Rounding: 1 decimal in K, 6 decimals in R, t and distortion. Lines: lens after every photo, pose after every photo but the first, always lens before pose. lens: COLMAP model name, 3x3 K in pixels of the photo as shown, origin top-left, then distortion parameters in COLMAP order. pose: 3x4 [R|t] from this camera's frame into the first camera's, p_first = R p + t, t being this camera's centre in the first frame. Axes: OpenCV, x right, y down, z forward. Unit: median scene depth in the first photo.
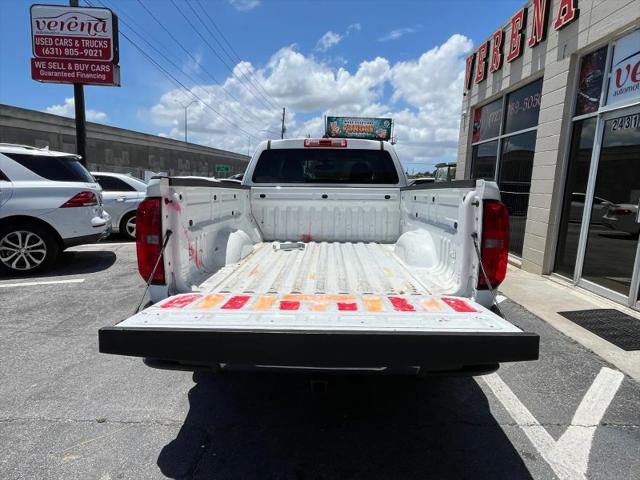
lens RADIAL K [[377.6, 0, 320.0], [0, 377.6, 240.0], [0, 0, 1]] dist [-0.001472, -0.001340]
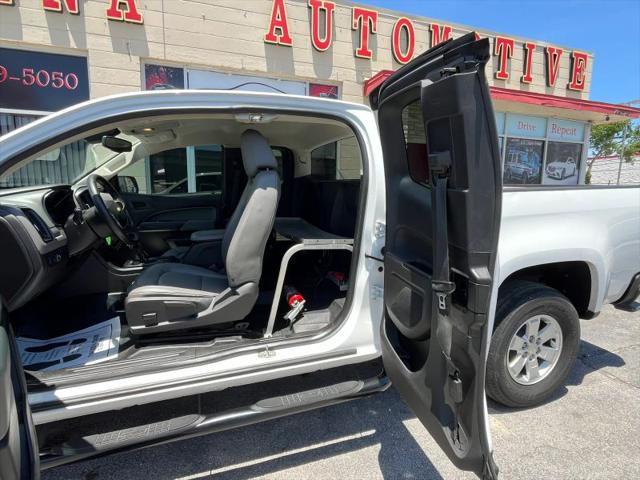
lens RADIAL K [[335.5, 0, 316.7], [0, 335.5, 239.0], [0, 0, 1]] dist [-0.002417, -0.000596]
pose [[-0.342850, -0.166039, 0.924600, -0.381647], [0.121635, 0.968123, 0.218958, -0.126459], [-0.931482, 0.187533, -0.311725, 0.796541]]
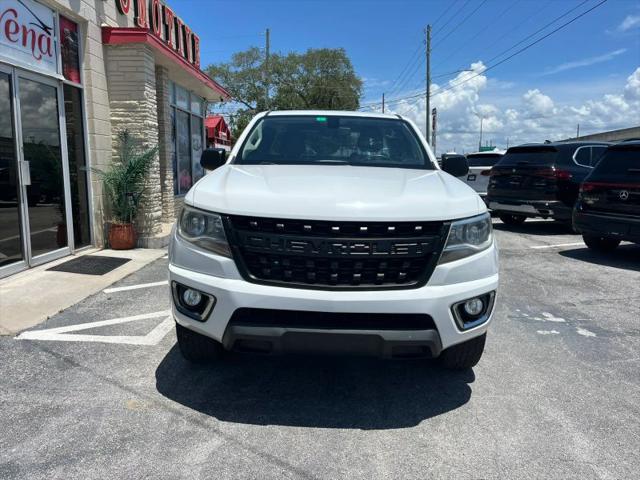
lens RADIAL K [[498.1, 0, 318.2], [0, 498.1, 235.9], [0, 0, 1]] dist [0.063181, -0.088856]
pose [[-0.999278, -0.031477, -0.021261, 0.046557], [-0.036255, 0.957341, 0.286677, -0.224791], [0.011331, 0.287241, -0.957791, 1.570195]]
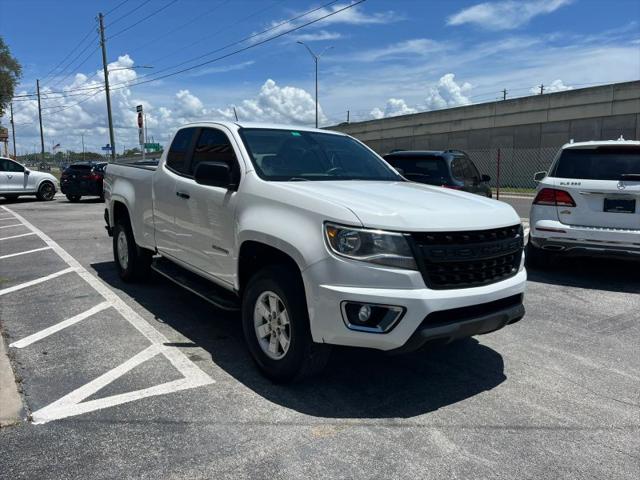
lens RADIAL K [[498.1, 0, 318.2], [0, 498.1, 235.9], [0, 0, 1]] dist [0.063181, -0.088856]
pose [[-0.783564, 0.055257, -0.618849, 0.467596], [-0.122325, 0.962822, 0.240853, -0.217645], [0.609150, 0.264425, -0.747674, 1.461594]]
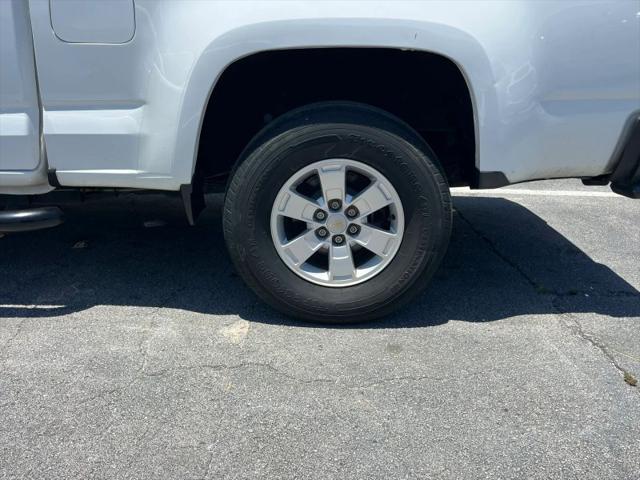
lens RADIAL K [[498.1, 0, 318.2], [0, 498.1, 235.9], [0, 0, 1]] dist [0.063181, -0.088856]
pose [[0.000208, -0.340385, 0.940286, -0.420762], [0.123472, 0.933100, 0.337756, -0.001380], [-0.992348, 0.116029, 0.042222, 0.498457]]
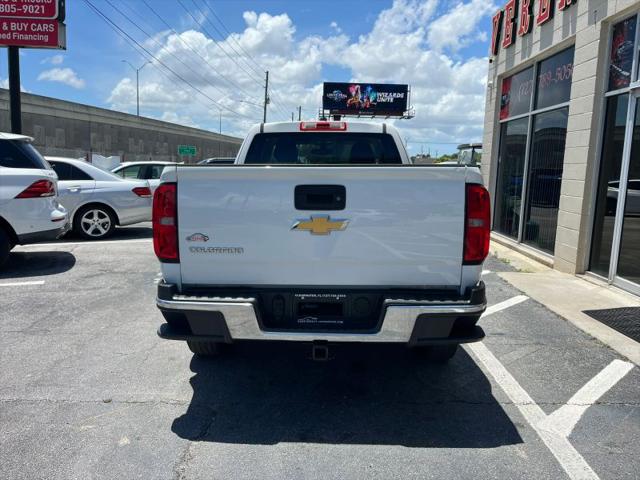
lens RADIAL K [[498.1, 0, 318.2], [0, 498.1, 235.9], [0, 0, 1]] dist [0.063181, -0.088856]
pose [[0.999962, -0.005183, 0.006952, -0.004951], [0.005301, 0.999841, -0.017038, 0.020340], [-0.006862, 0.017074, 0.999831, -0.136489]]
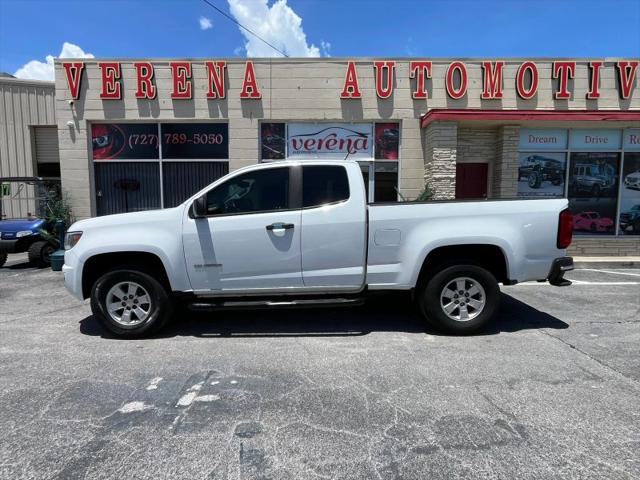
lens RADIAL K [[335.5, 0, 316.7], [0, 335.5, 239.0], [0, 0, 1]] dist [-0.002417, -0.000596]
pose [[-0.027953, -0.120555, 0.992313, -0.691147], [0.154438, 0.980261, 0.123441, -0.115987], [-0.987607, 0.156702, -0.008783, 0.728021]]
